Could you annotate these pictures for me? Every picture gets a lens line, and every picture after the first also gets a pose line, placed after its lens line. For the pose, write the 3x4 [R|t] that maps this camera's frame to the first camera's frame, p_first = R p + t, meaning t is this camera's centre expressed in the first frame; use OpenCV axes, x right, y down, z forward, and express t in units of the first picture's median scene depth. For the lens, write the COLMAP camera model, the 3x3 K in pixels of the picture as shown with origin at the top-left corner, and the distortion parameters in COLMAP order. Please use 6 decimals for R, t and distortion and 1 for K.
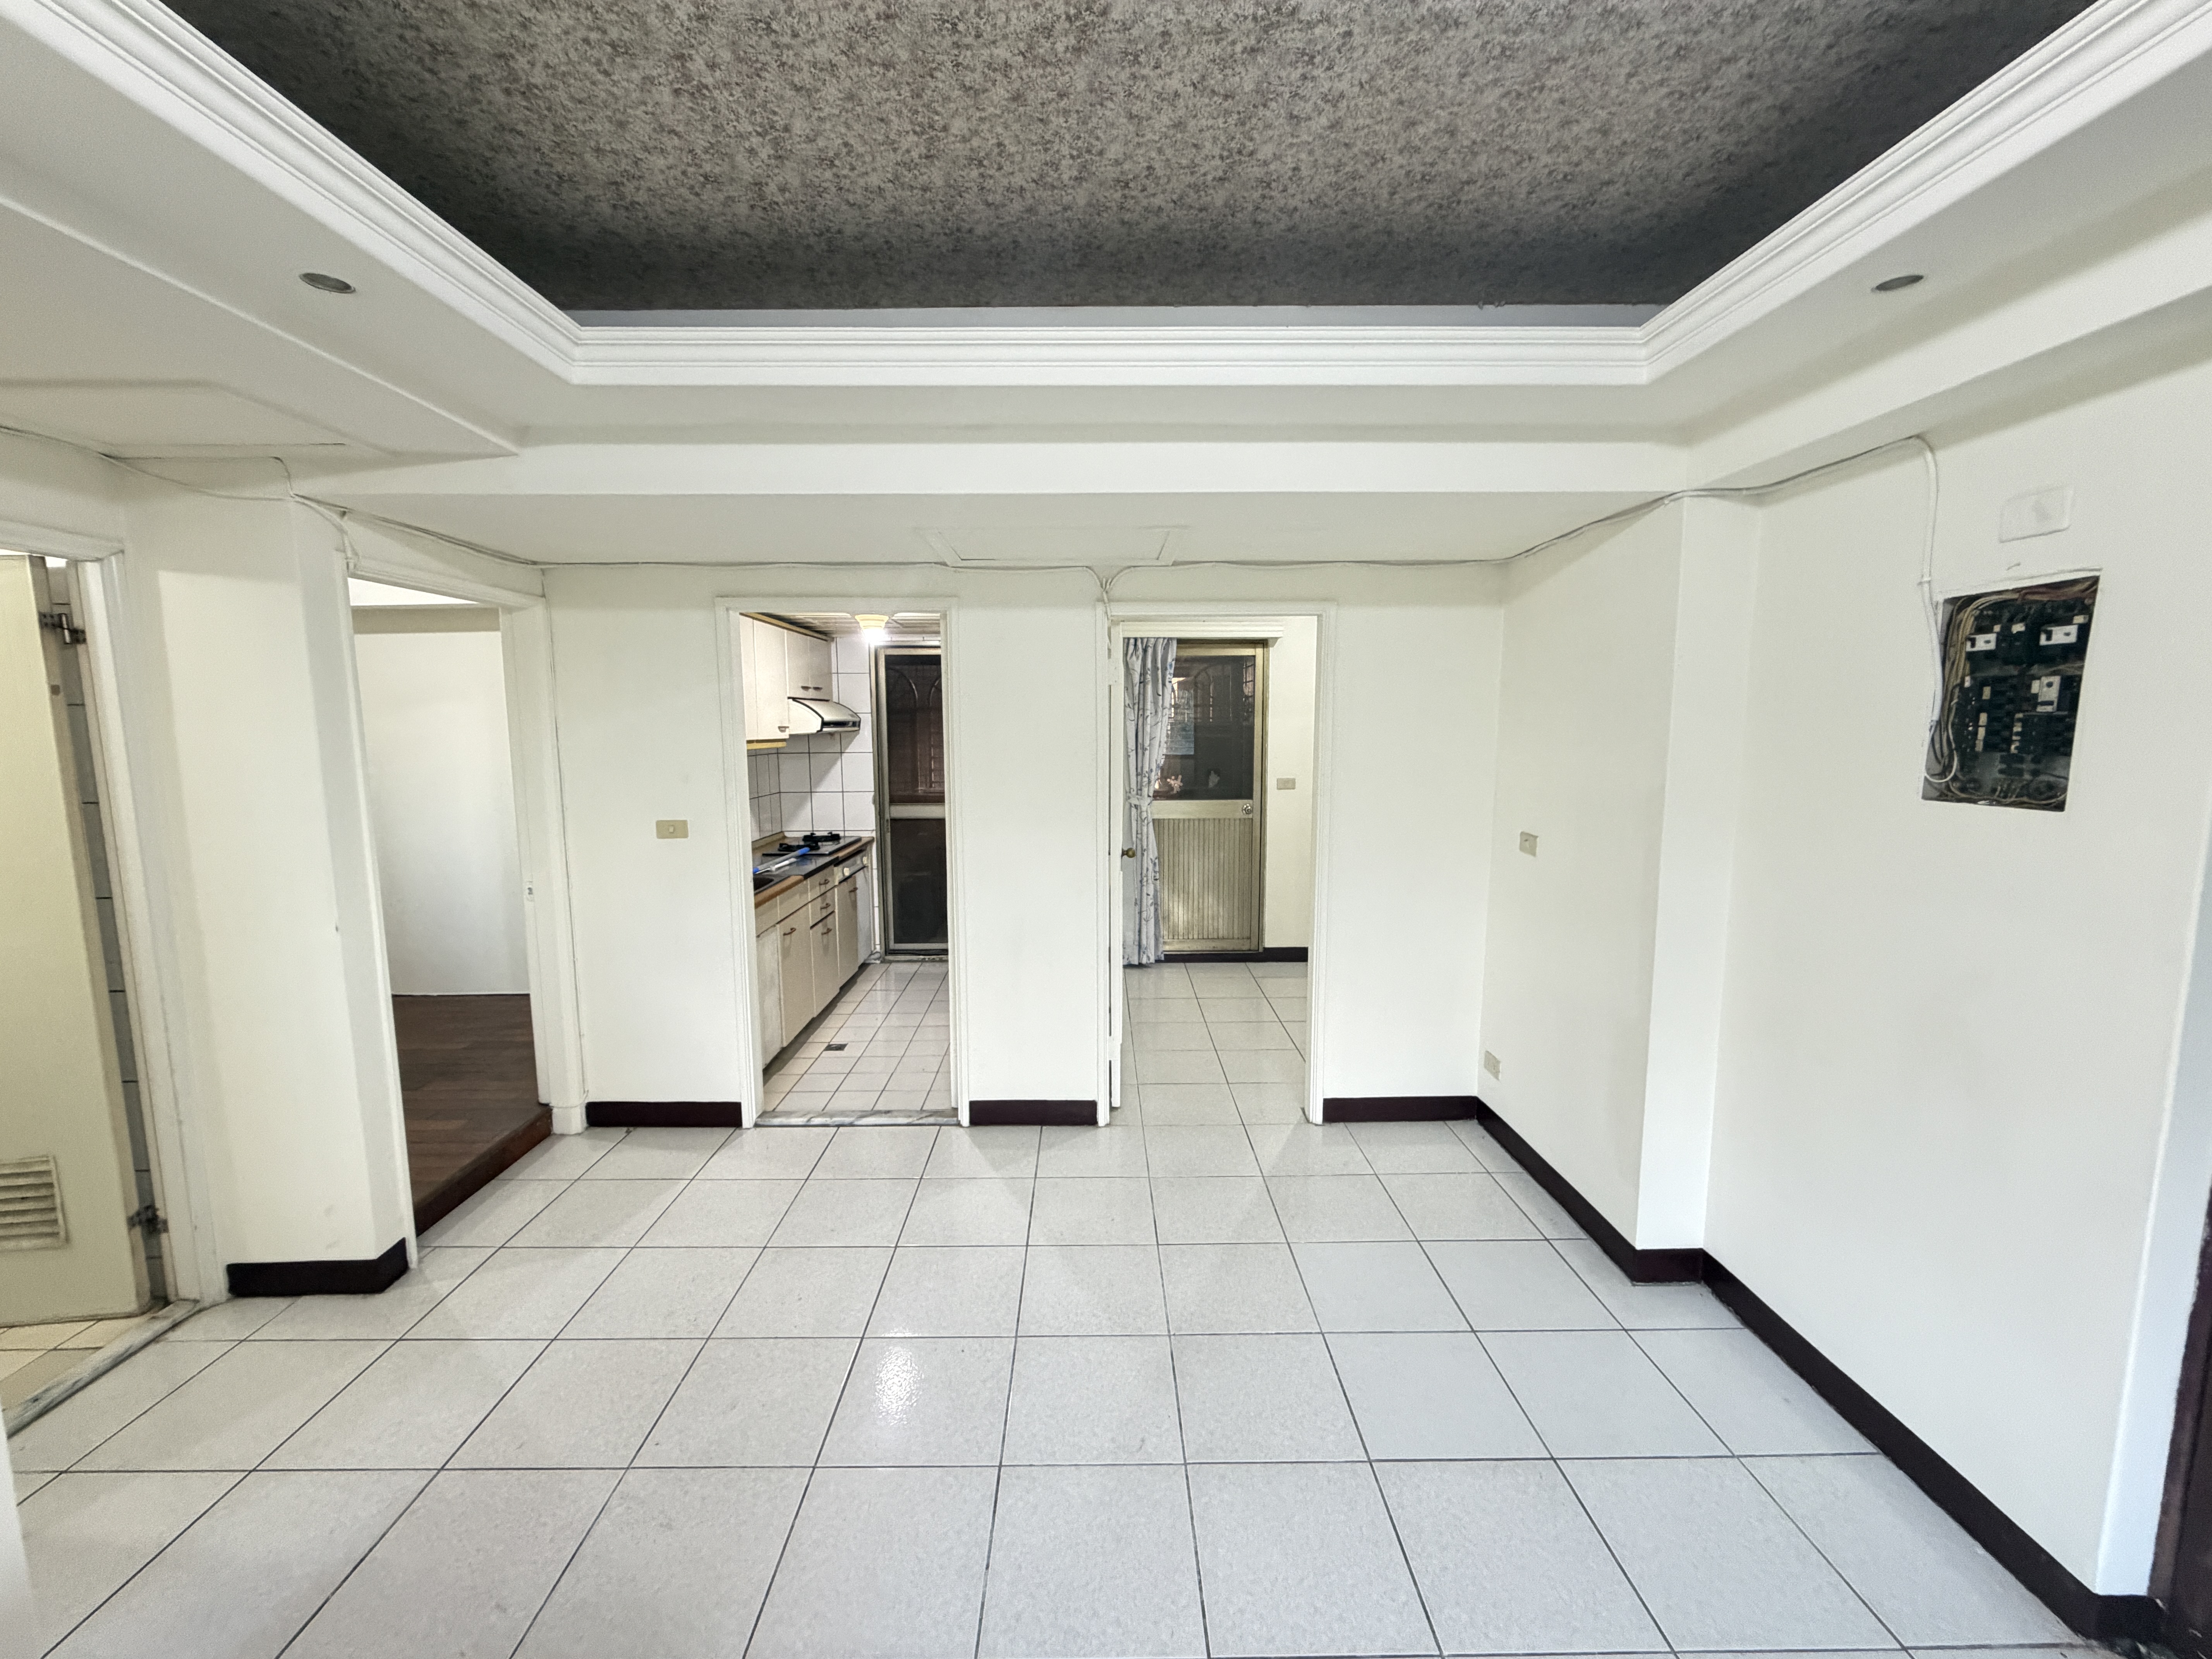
lens RADIAL K [[881.1, 0, 1102.2], [0, 881.1, 823.4], [0, 0, 1]] dist [0.002716, 0.000523]
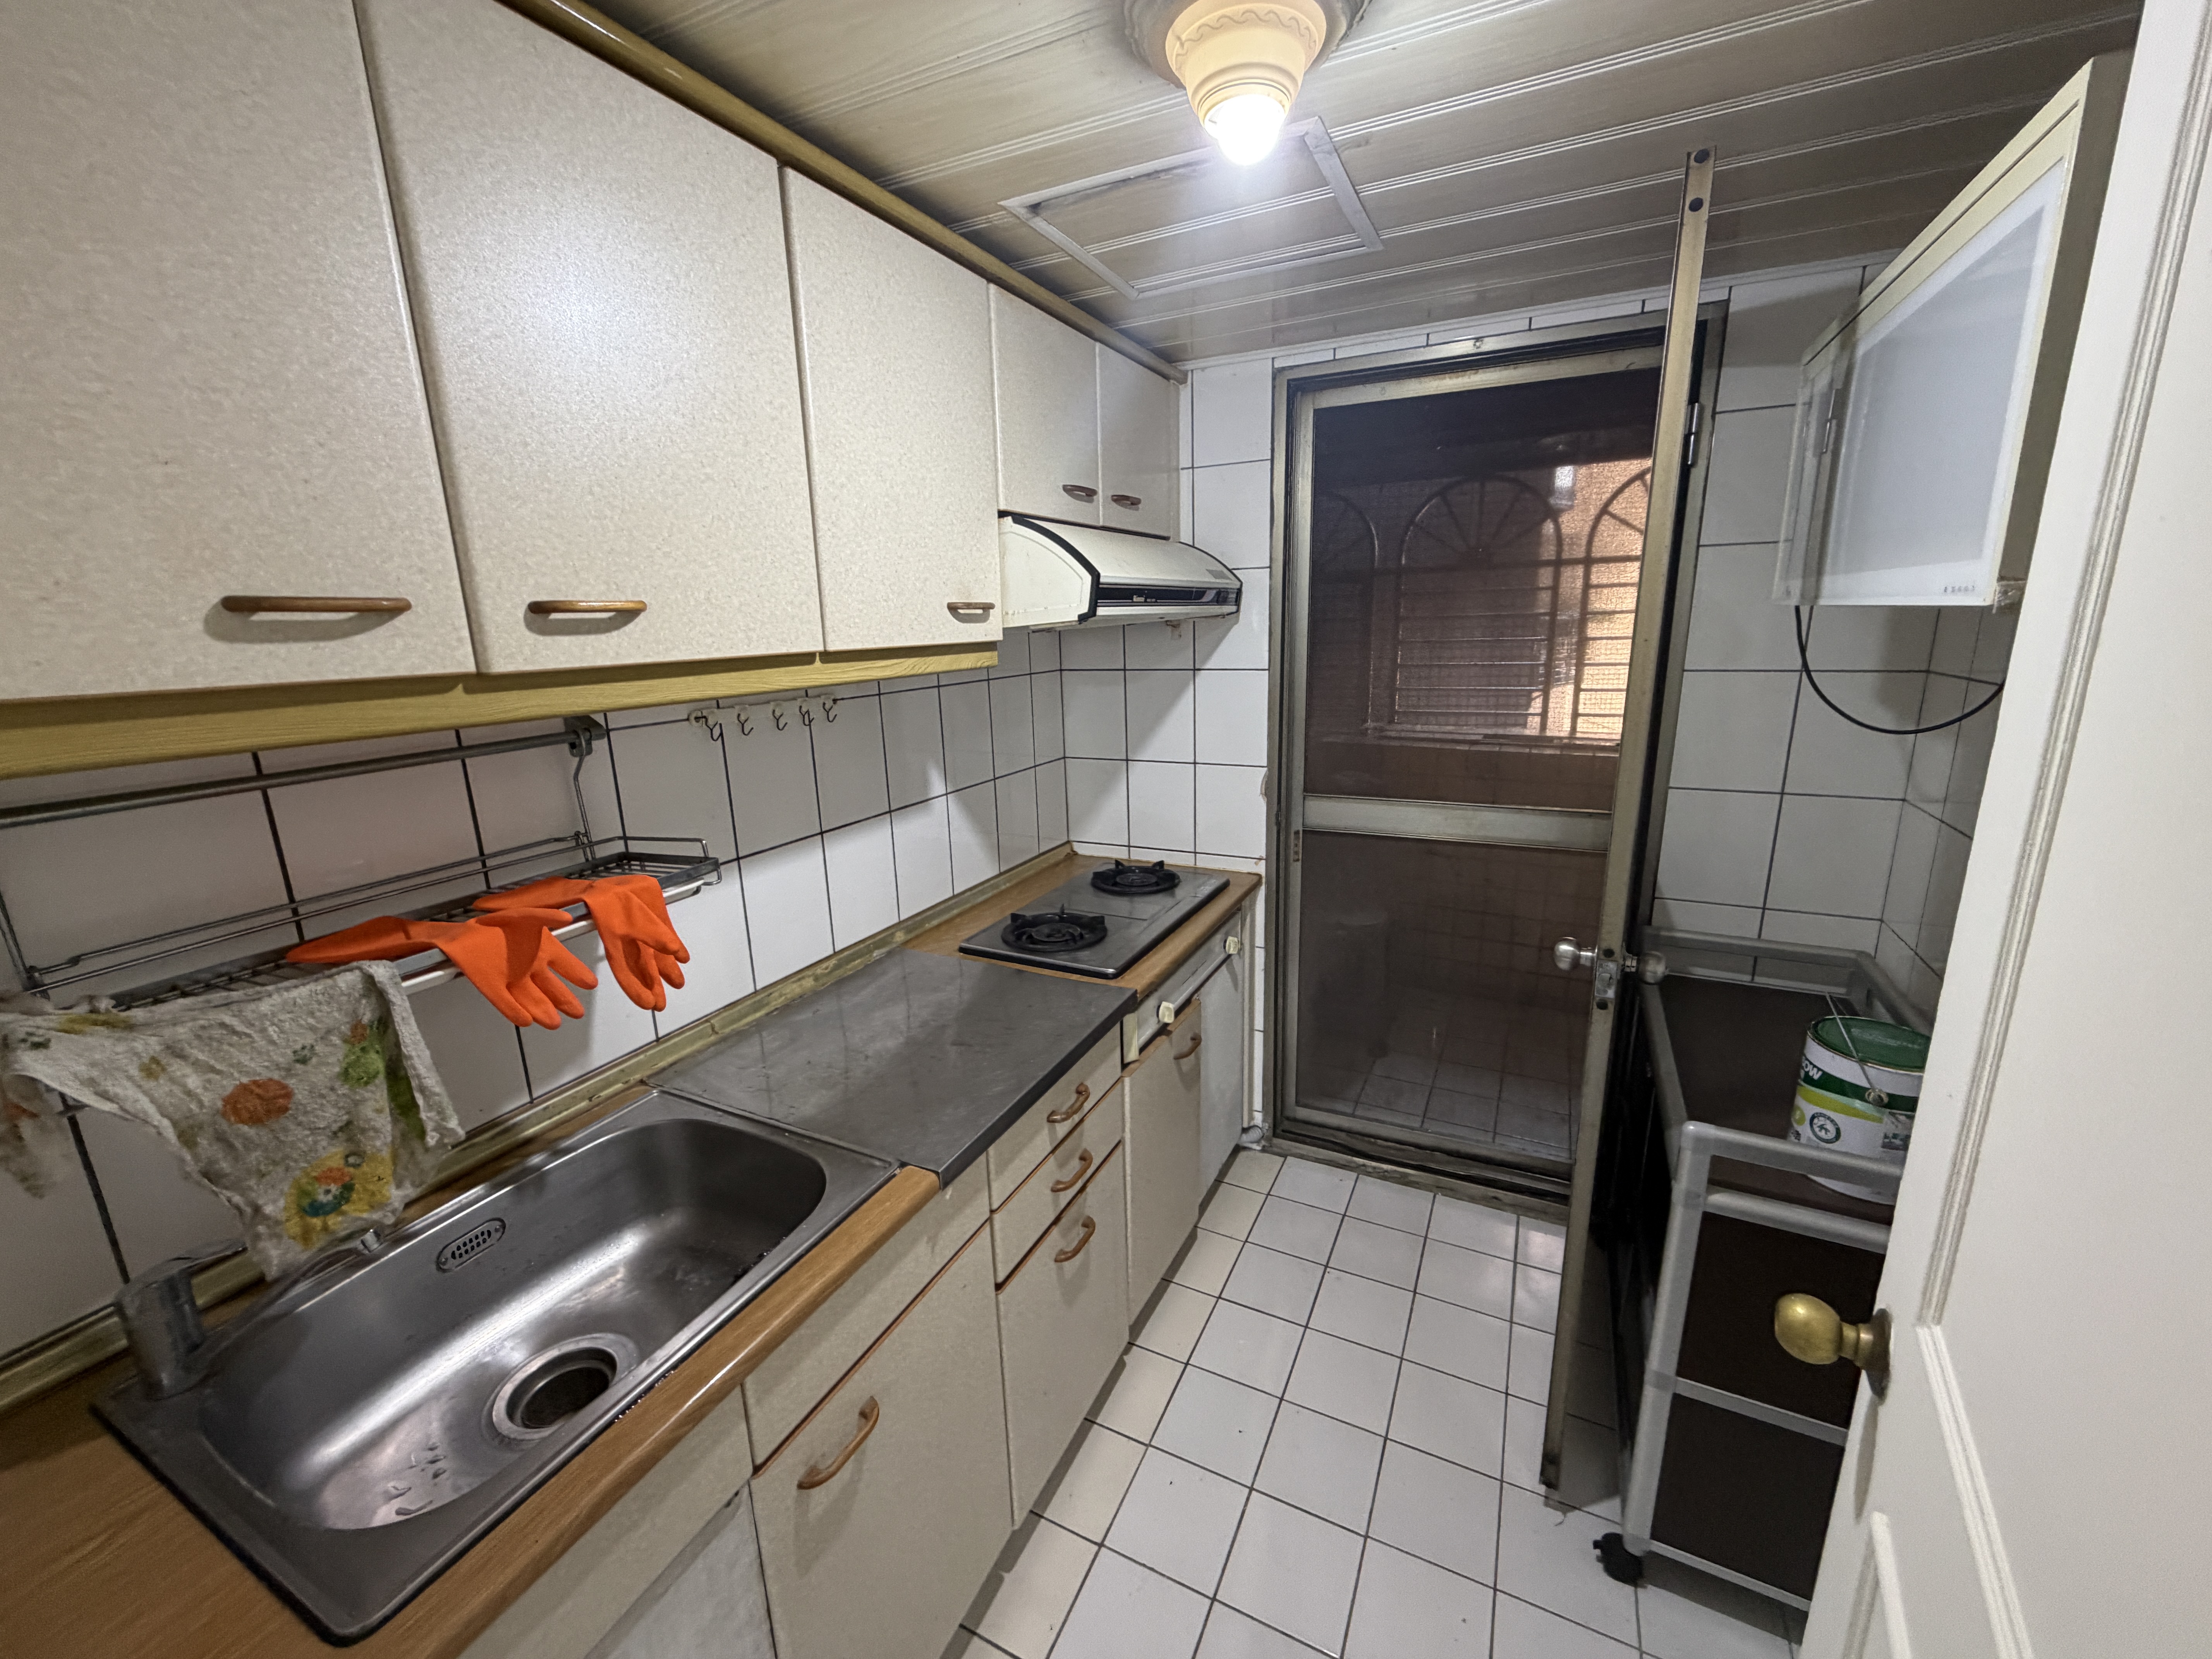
lens RADIAL K [[881.1, 0, 1105.7], [0, 881.1, 823.5], [0, 0, 1]] dist [0.002716, 0.000523]
pose [[0.885852, 0.088795, -0.455391, -0.139990], [-0.030394, 0.990514, 0.134012, -0.063490], [0.462971, -0.104874, 0.880147, 0.617018]]
